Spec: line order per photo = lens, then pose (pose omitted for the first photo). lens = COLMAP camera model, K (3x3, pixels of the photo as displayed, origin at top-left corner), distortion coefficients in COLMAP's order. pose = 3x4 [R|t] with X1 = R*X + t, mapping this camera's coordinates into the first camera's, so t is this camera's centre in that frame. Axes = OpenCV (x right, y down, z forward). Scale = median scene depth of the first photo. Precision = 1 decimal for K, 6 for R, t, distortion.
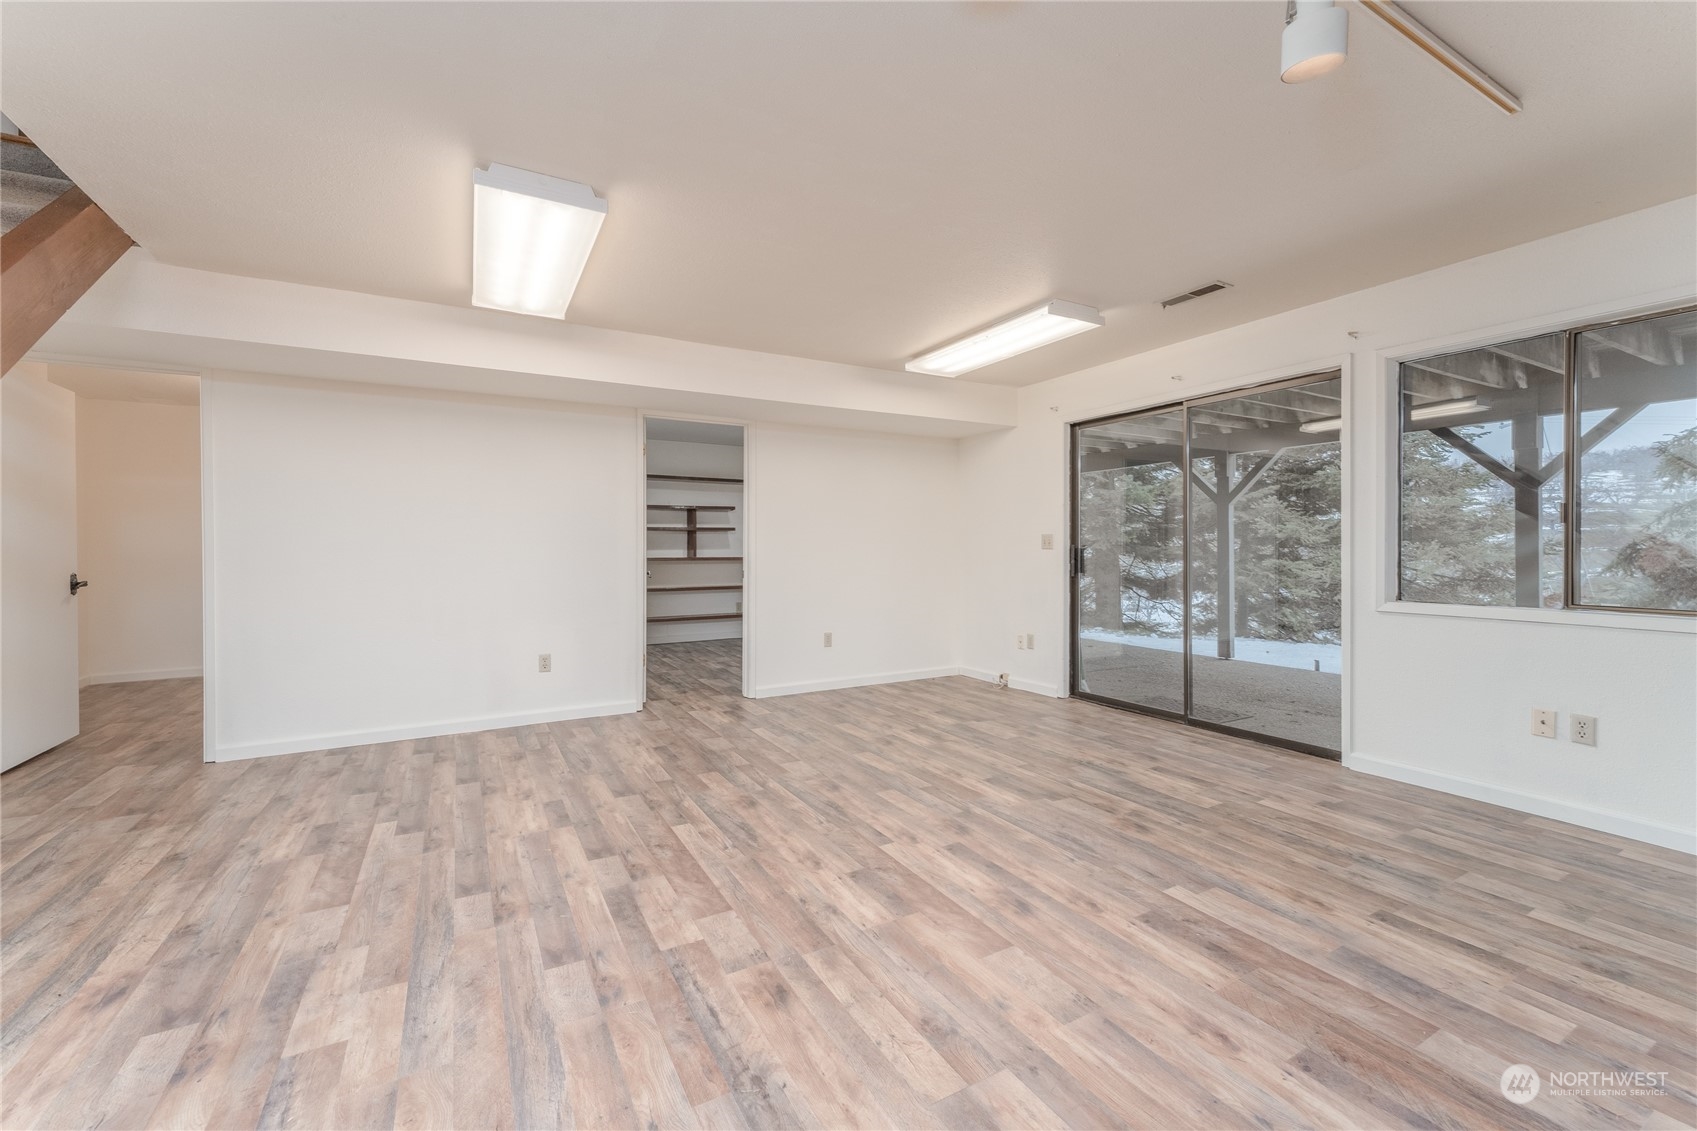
lens RADIAL K [[689.1, 0, 859.3], [0, 689.1, 561.6], [0, 0, 1]] dist [-0.003505, 0.001847]
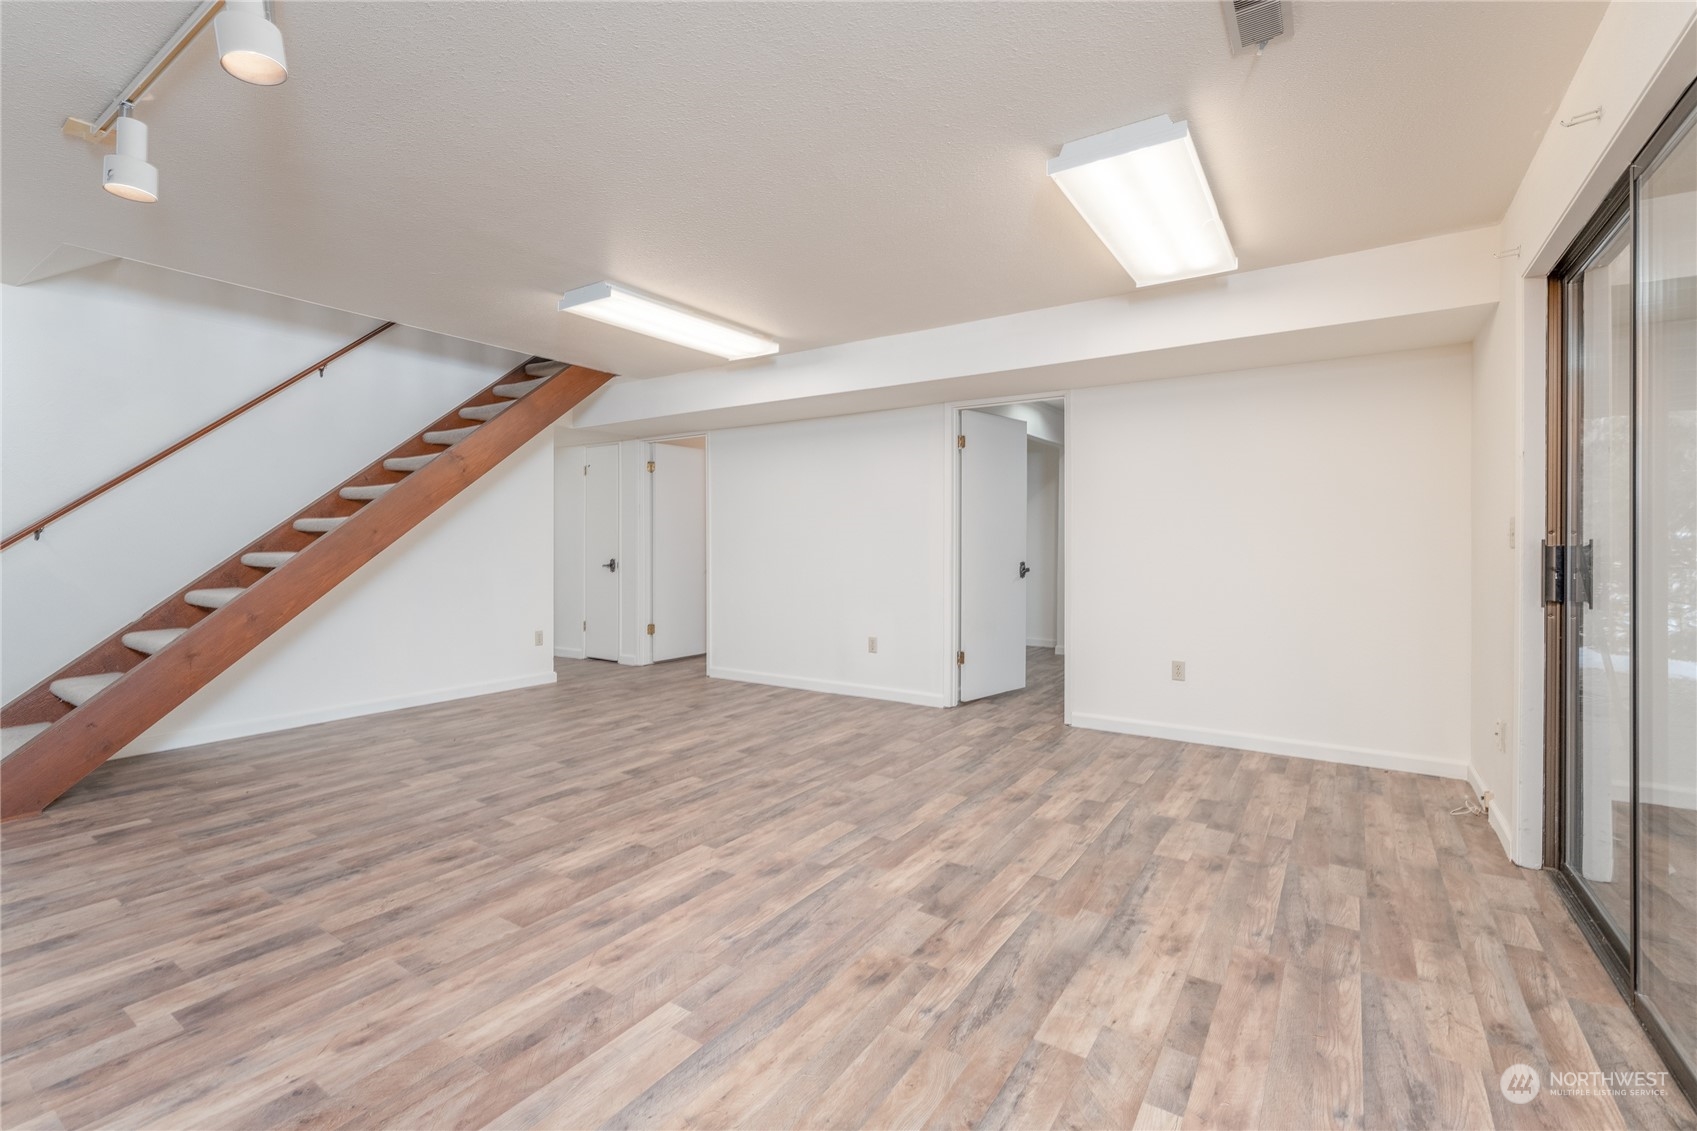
lens RADIAL K [[764.5, 0, 823.7], [0, 764.5, 541.2], [0, 0, 1]] dist [-0.001264, -0.000458]
pose [[0.431890, 0.001283, -0.901925, 0.994525], [-0.020760, 0.999748, -0.008519, -0.013546], [0.901687, 0.022403, 0.431808, 0.616760]]
